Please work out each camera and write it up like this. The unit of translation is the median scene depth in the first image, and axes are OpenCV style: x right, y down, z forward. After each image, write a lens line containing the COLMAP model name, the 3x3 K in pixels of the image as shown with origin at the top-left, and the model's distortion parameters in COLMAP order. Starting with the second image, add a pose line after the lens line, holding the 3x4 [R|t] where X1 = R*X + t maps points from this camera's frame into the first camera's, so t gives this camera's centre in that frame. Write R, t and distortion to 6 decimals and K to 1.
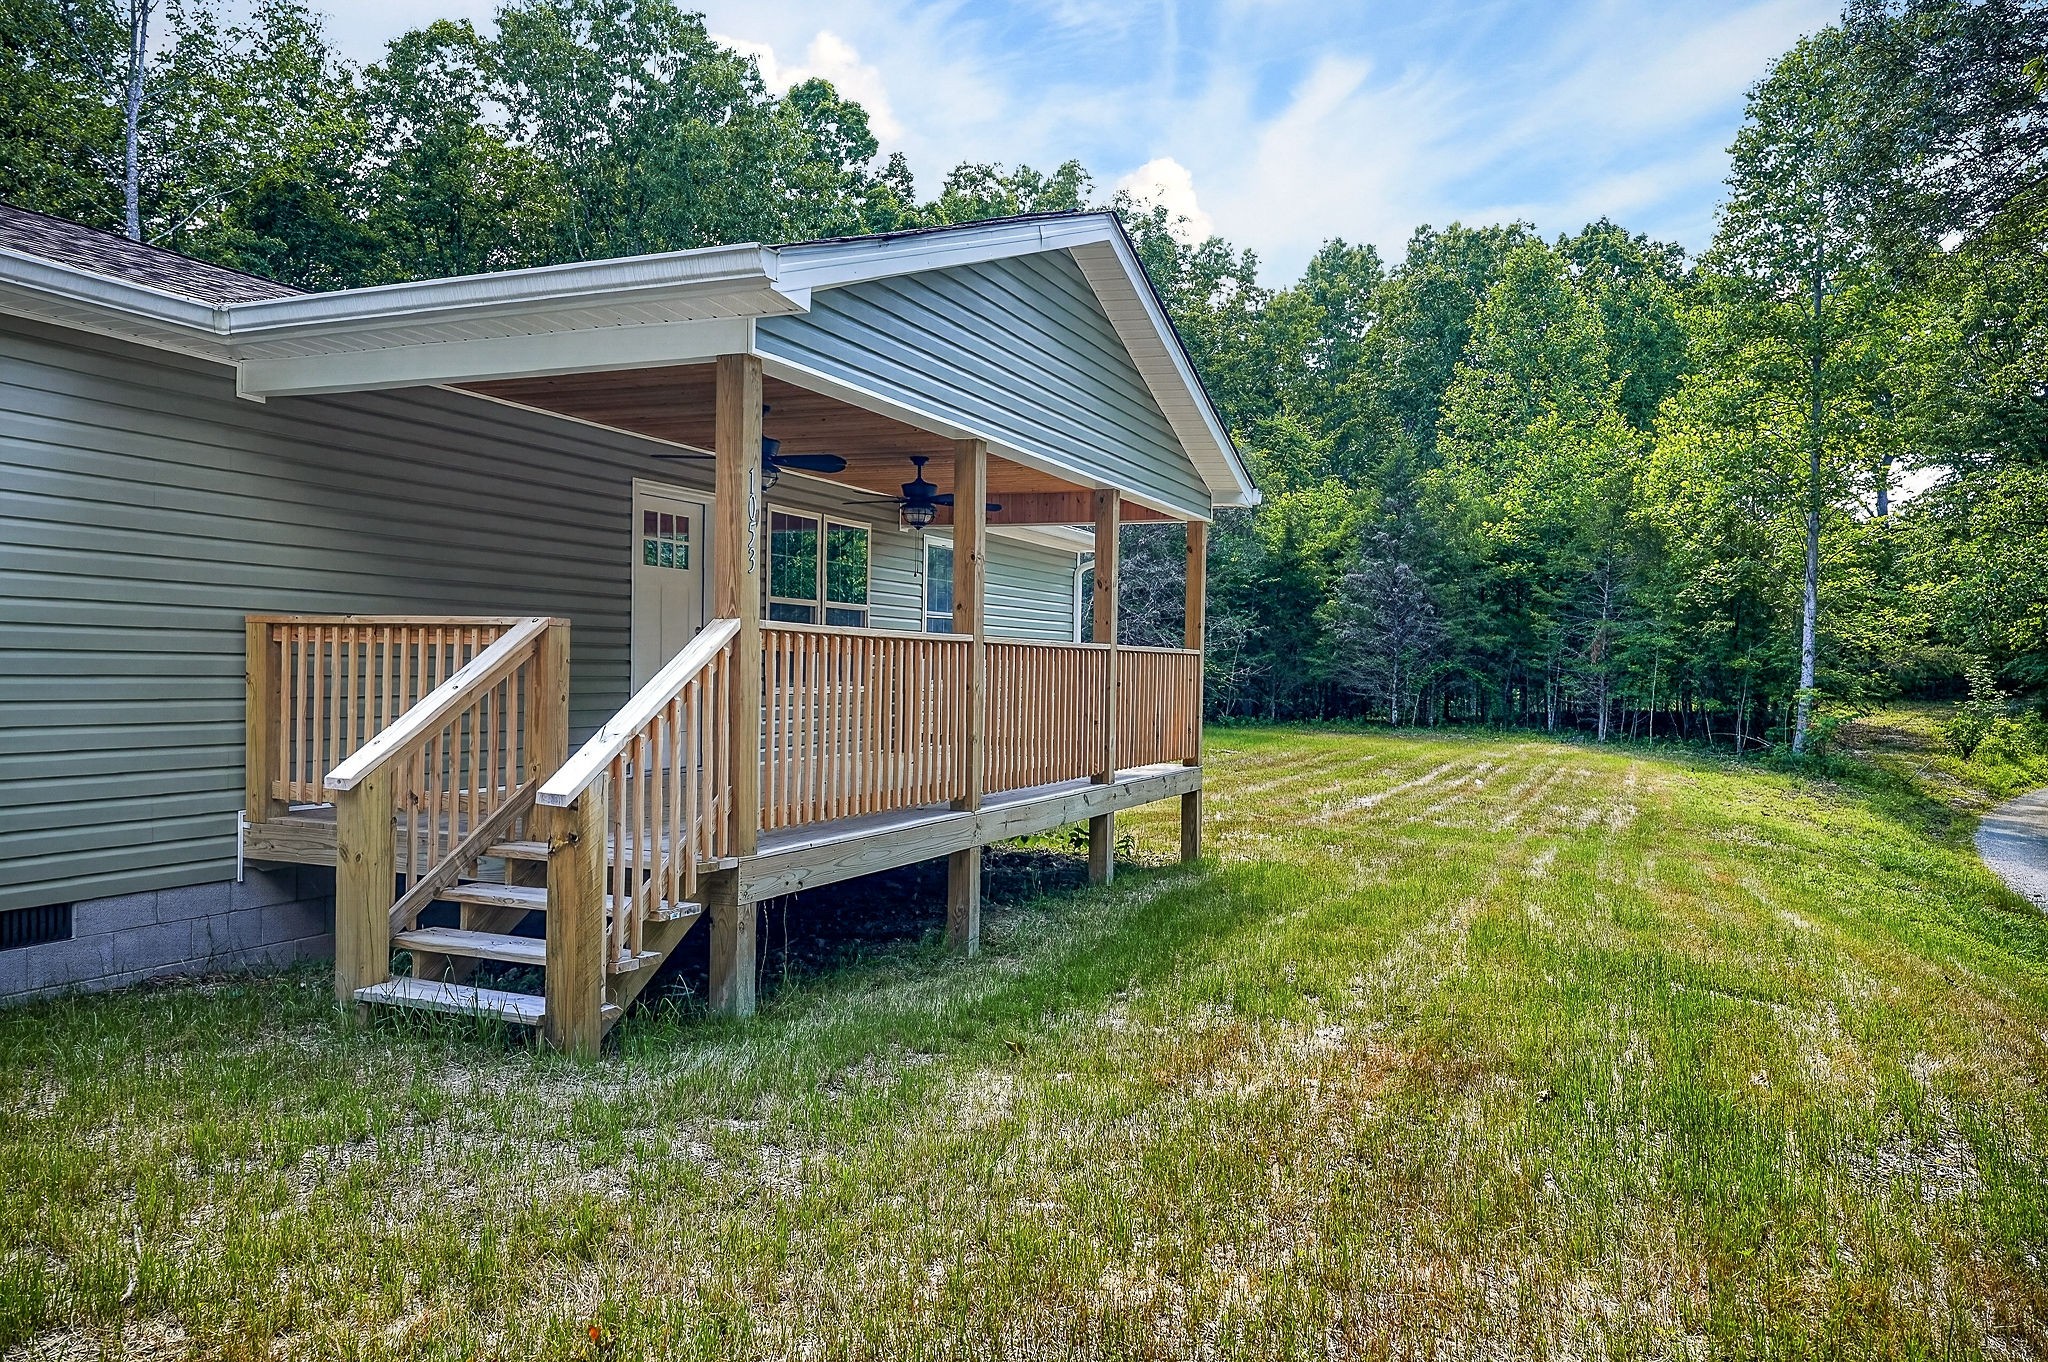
lens RADIAL K [[1449.0, 0, 1024.0], [0, 1449.0, 681.0], [0, 0, 1]] dist [0.003019, 0.002735]
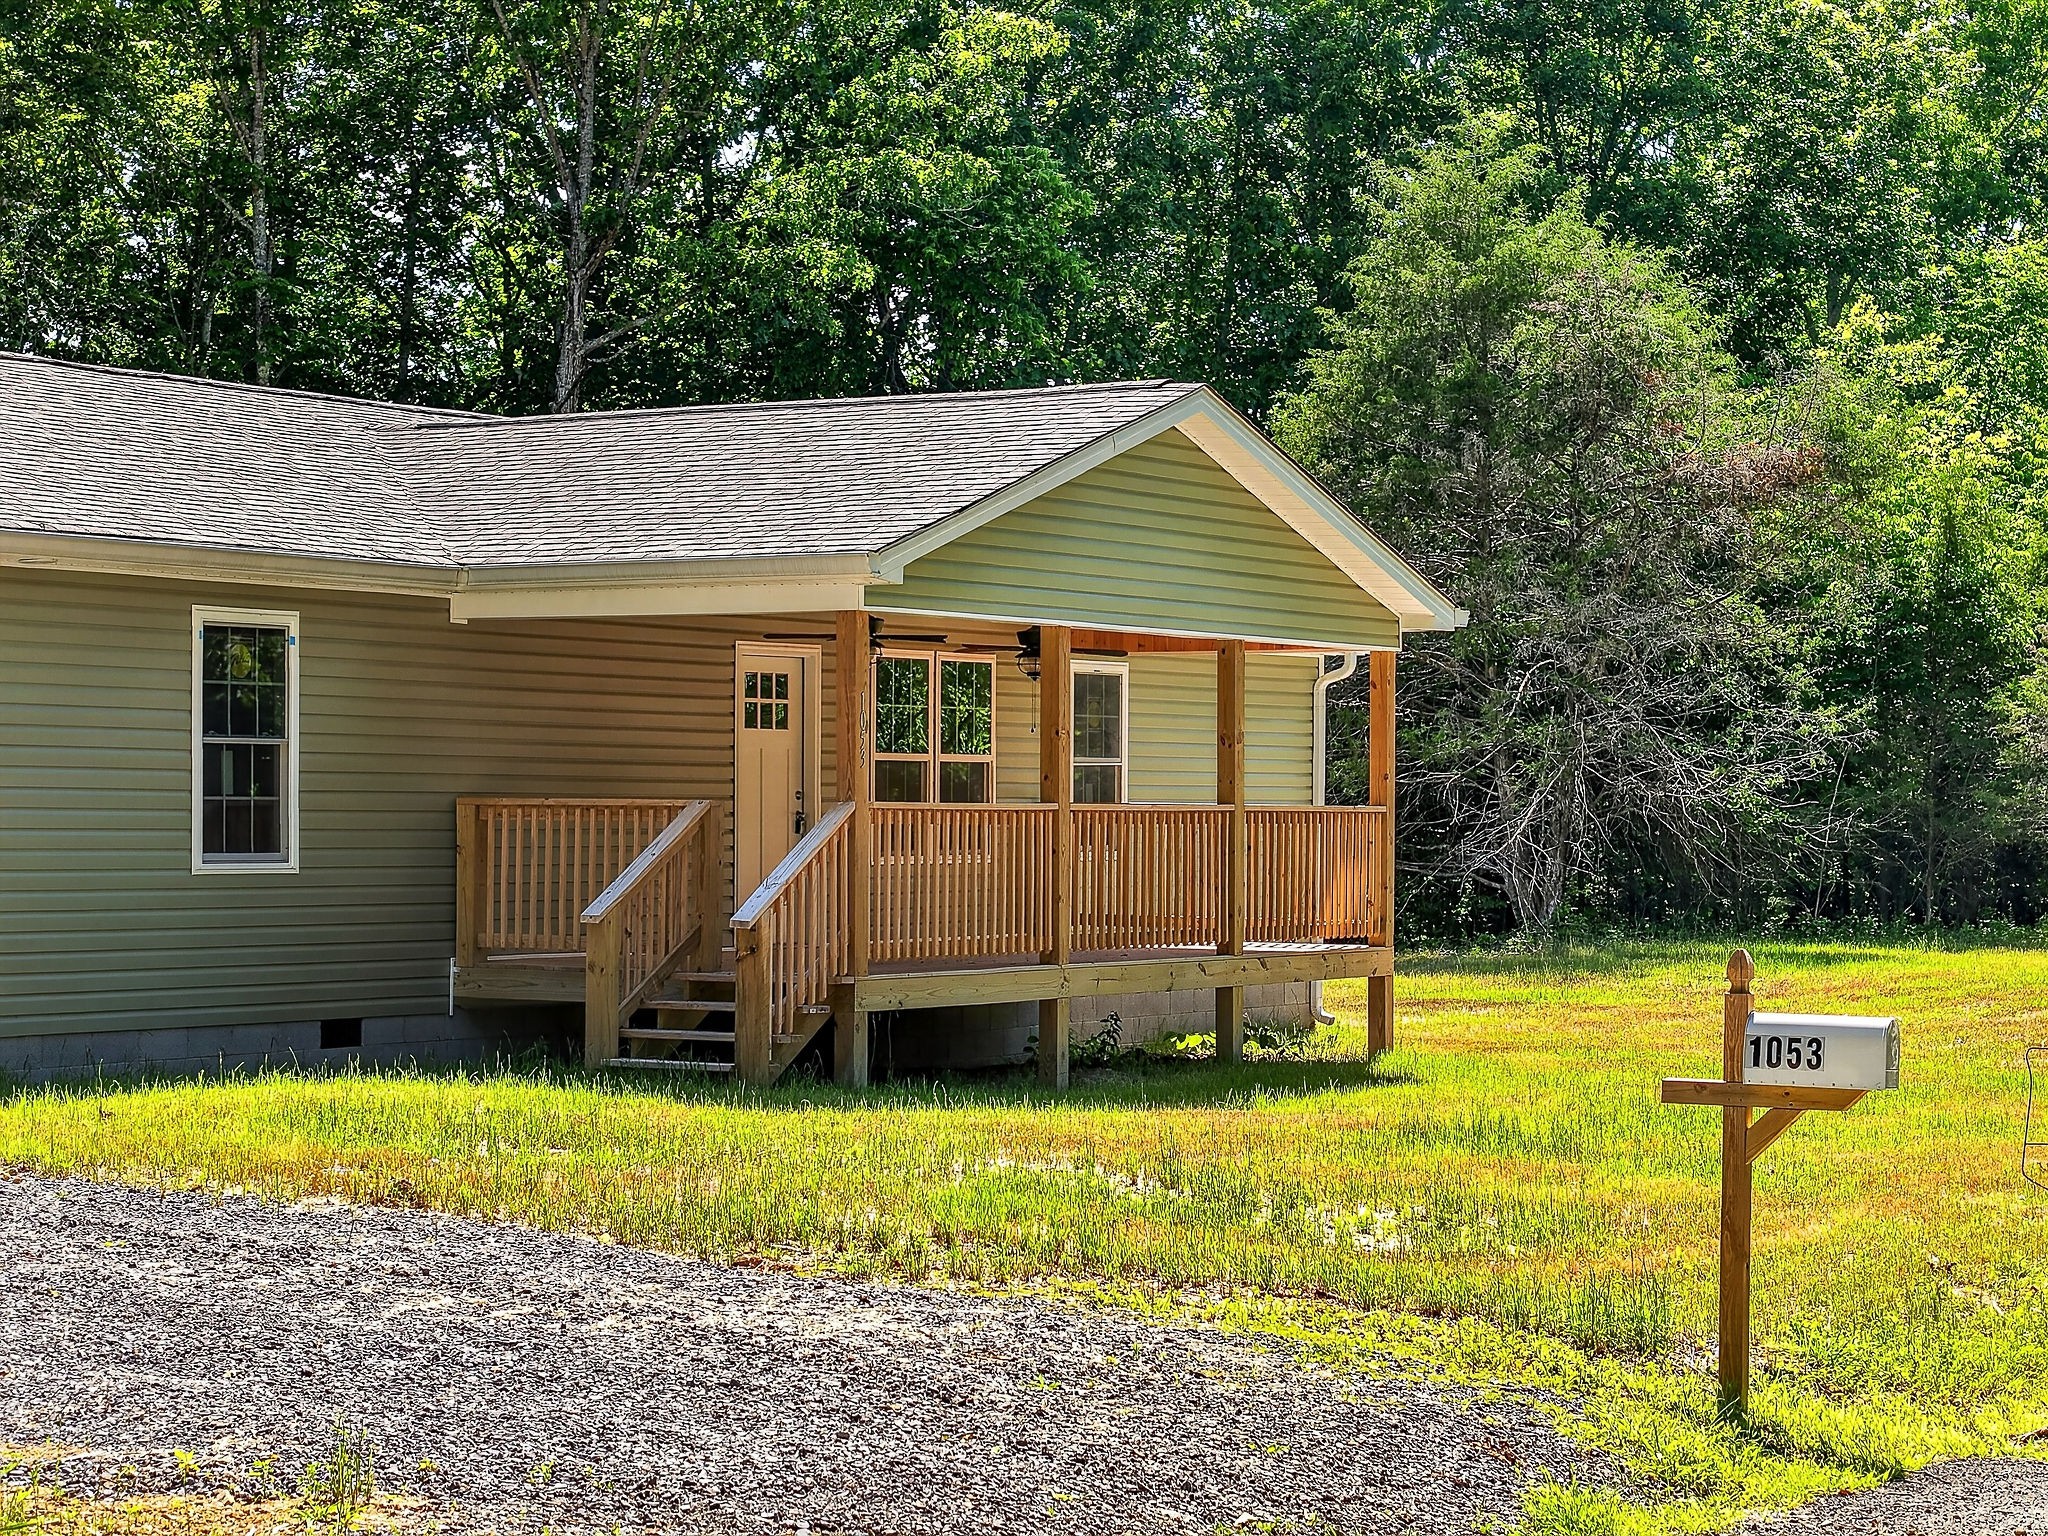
lens RADIAL K [[4449.7, 0, 972.5], [0, 4449.7, 769.7], [0, 0, 1]] dist [-0.010340, -0.256890]
pose [[0.988655, -0.013095, -0.149633, 0.088635], [0.010242, 0.999751, -0.019826, 0.001798], [0.149855, 0.018069, 0.988543, -0.511908]]
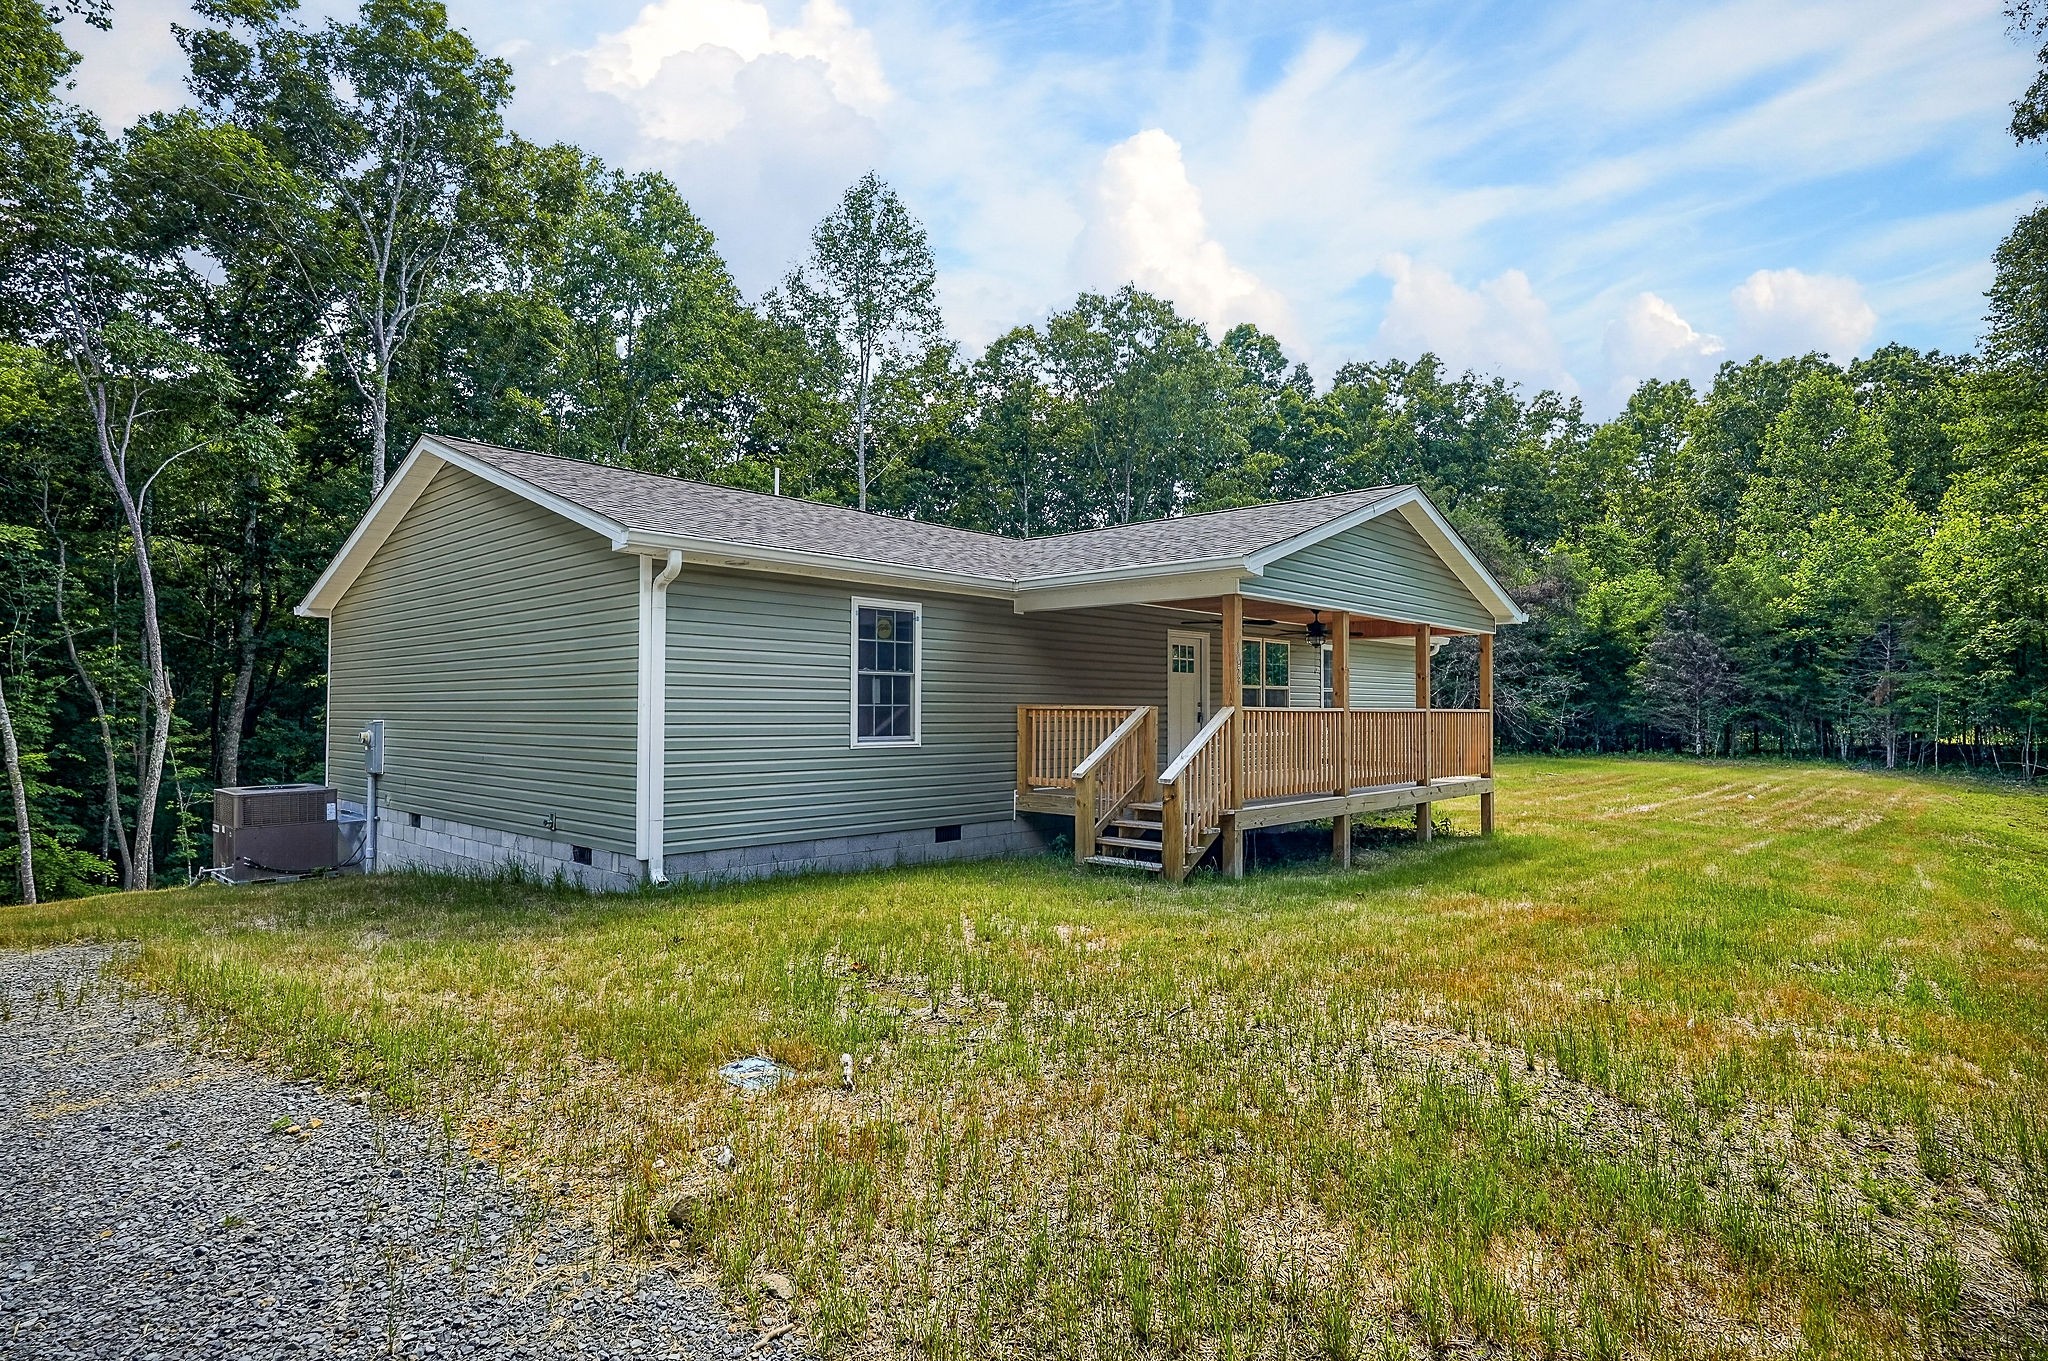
lens RADIAL K [[1055.6, 0, 1024.0], [0, 1055.6, 680.5], [0, 0, 1]] dist [-0.002215, -0.000797]
pose [[0.938842, -0.023303, -0.343559, 0.011301], [0.009252, 0.999054, -0.042480, -0.002534], [0.344224, 0.036704, 0.938170, -0.113638]]
